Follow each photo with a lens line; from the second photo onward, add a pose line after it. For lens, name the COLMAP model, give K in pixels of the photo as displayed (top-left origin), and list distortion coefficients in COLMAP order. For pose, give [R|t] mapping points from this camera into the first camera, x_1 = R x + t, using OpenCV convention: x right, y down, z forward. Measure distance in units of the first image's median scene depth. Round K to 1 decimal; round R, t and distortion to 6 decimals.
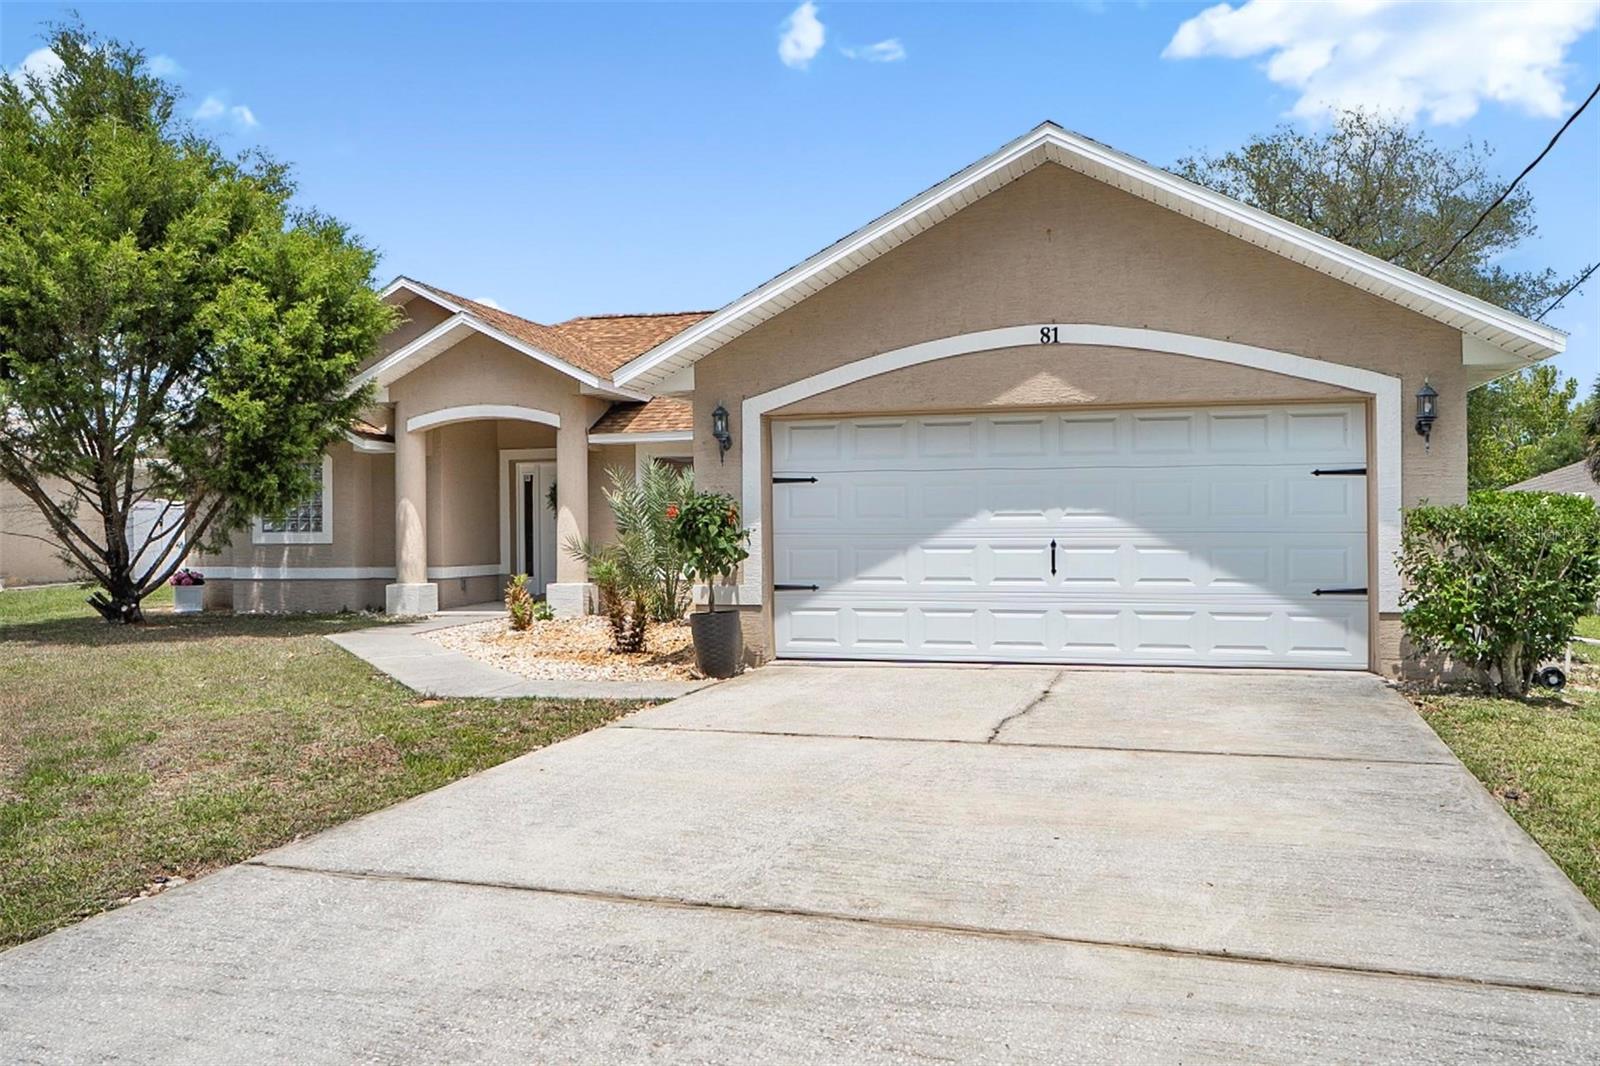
lens RADIAL K [[1219.5, 0, 802.1], [0, 1219.5, 535.3], [0, 0, 1]] dist [-0.010321, 0.005700]
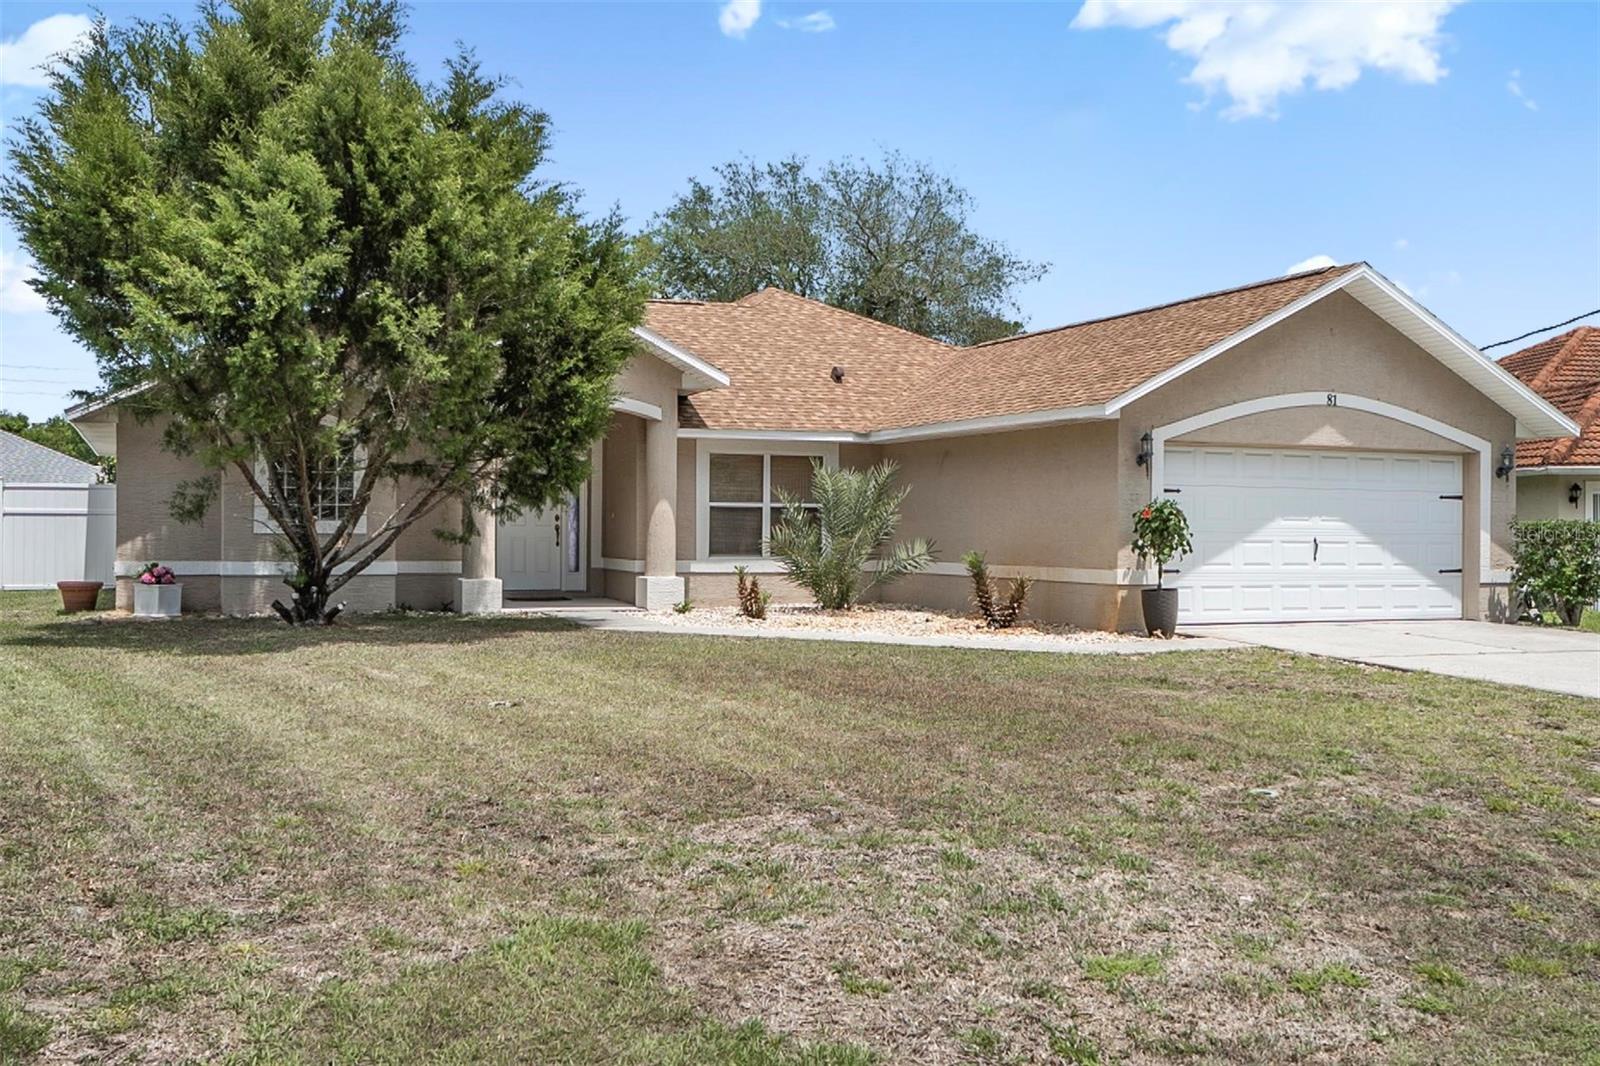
lens RADIAL K [[1422.3, 0, 800.9], [0, 1422.3, 540.8], [0, 0, 1]] dist [0.003489, -0.015943]
pose [[0.796961, 0.007760, 0.603981, -1.287494], [-0.010951, 0.999939, 0.001602, 0.011434], [-0.603932, -0.007891, 0.796997, 0.006450]]
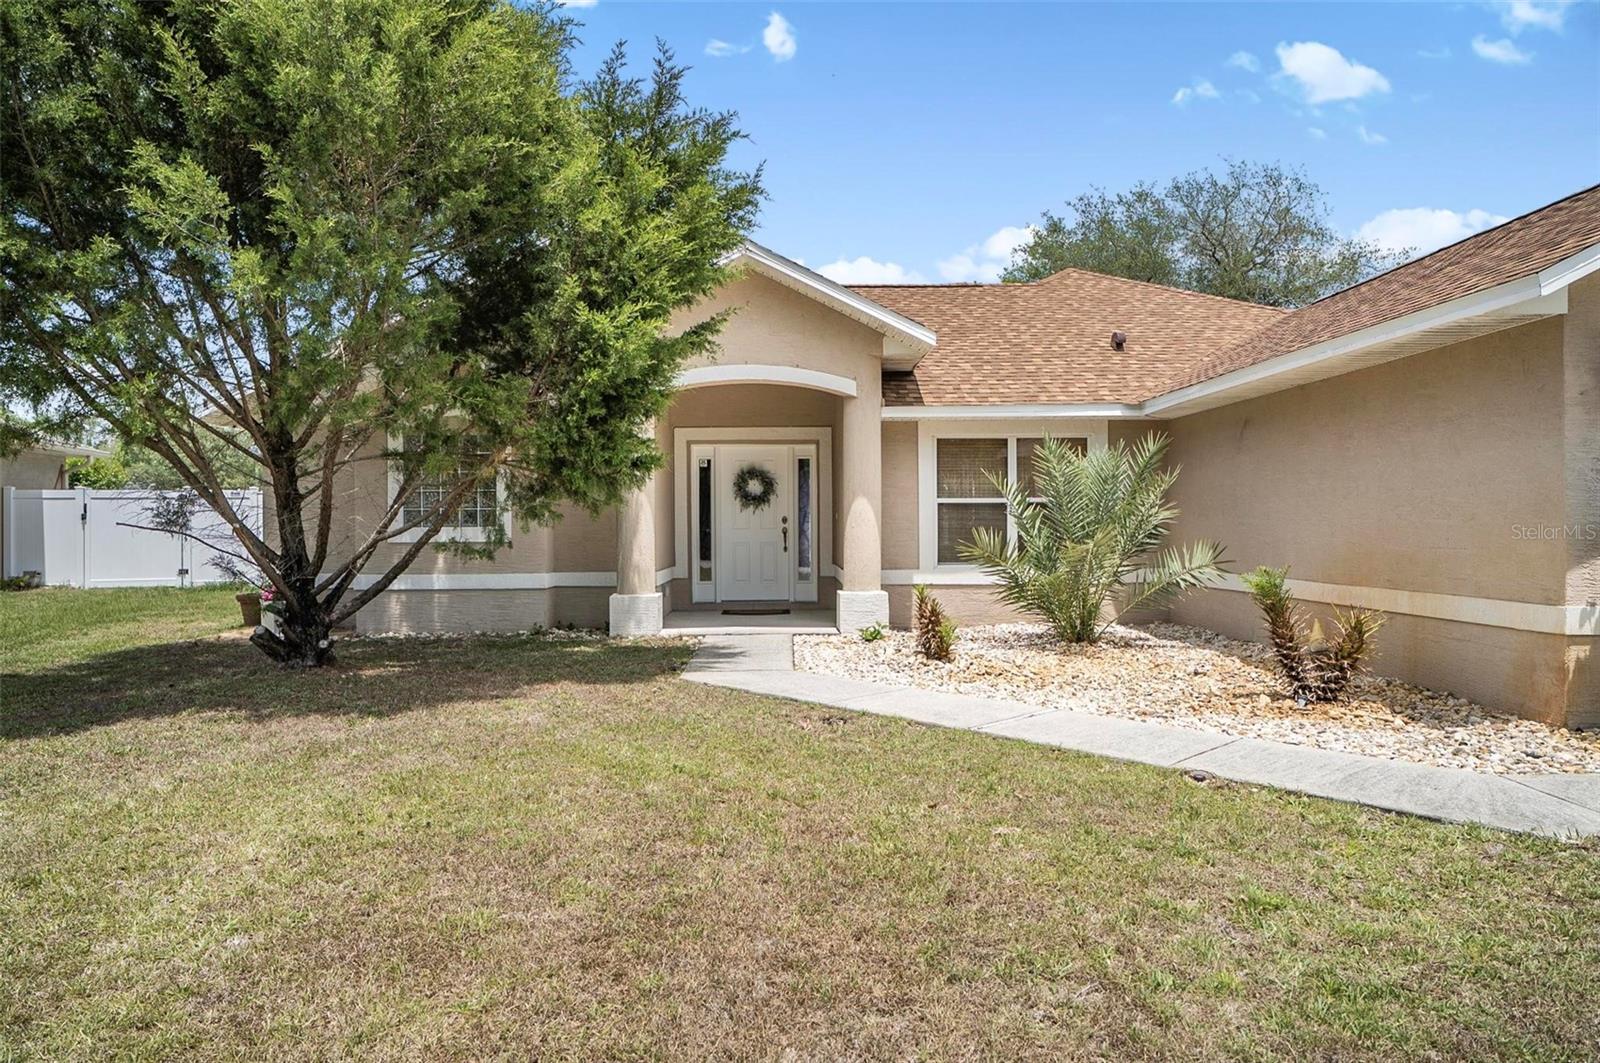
lens RADIAL K [[1004.0, 0, 810.0], [0, 1004.0, 522.8], [0, 0, 1]] dist [-0.002036, 0.001052]
pose [[0.962471, 0.003187, 0.271367, -0.646691], [-0.000945, 0.999964, -0.008390, 0.000302], [-0.271384, 0.007819, 0.962439, 0.597548]]
